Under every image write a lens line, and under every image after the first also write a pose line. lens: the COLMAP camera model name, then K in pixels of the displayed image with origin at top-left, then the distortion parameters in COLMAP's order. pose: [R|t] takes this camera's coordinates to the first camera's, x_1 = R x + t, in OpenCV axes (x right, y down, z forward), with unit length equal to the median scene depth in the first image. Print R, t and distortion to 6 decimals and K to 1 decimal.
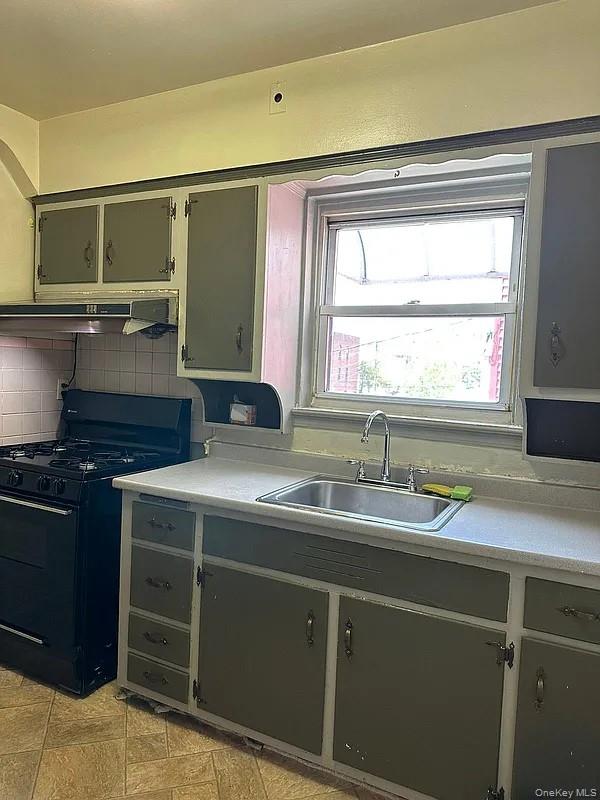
lens RADIAL K [[560.4, 0, 300.0], [0, 560.4, 400.0], [0, 0, 1]] dist [0.153262, -0.170490]
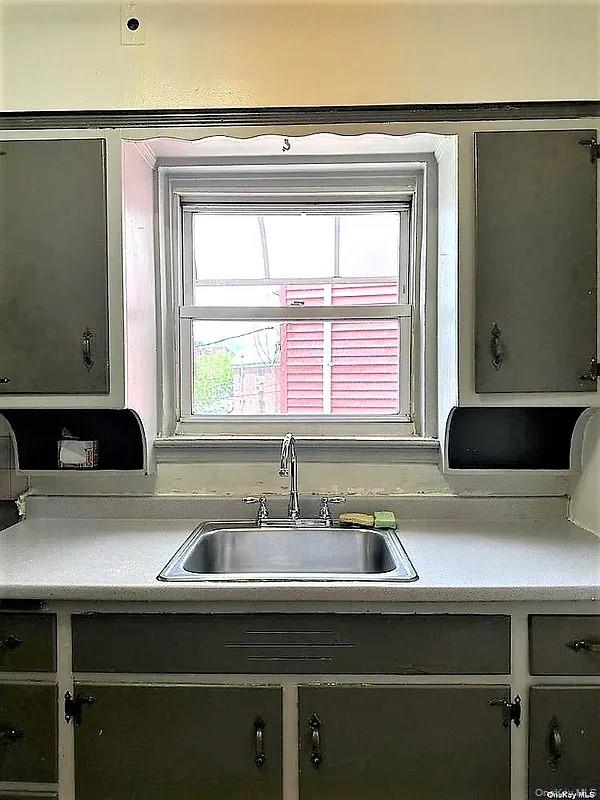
lens RADIAL K [[569.0, 0, 300.0], [0, 569.0, 400.0], [0, 0, 1]] dist [0.101904, -0.096188]
pose [[0.907034, -0.060086, 0.416749, -0.173415], [0.071010, 0.997418, -0.010745, -0.017963], [-0.415027, 0.039340, 0.908958, 0.231878]]
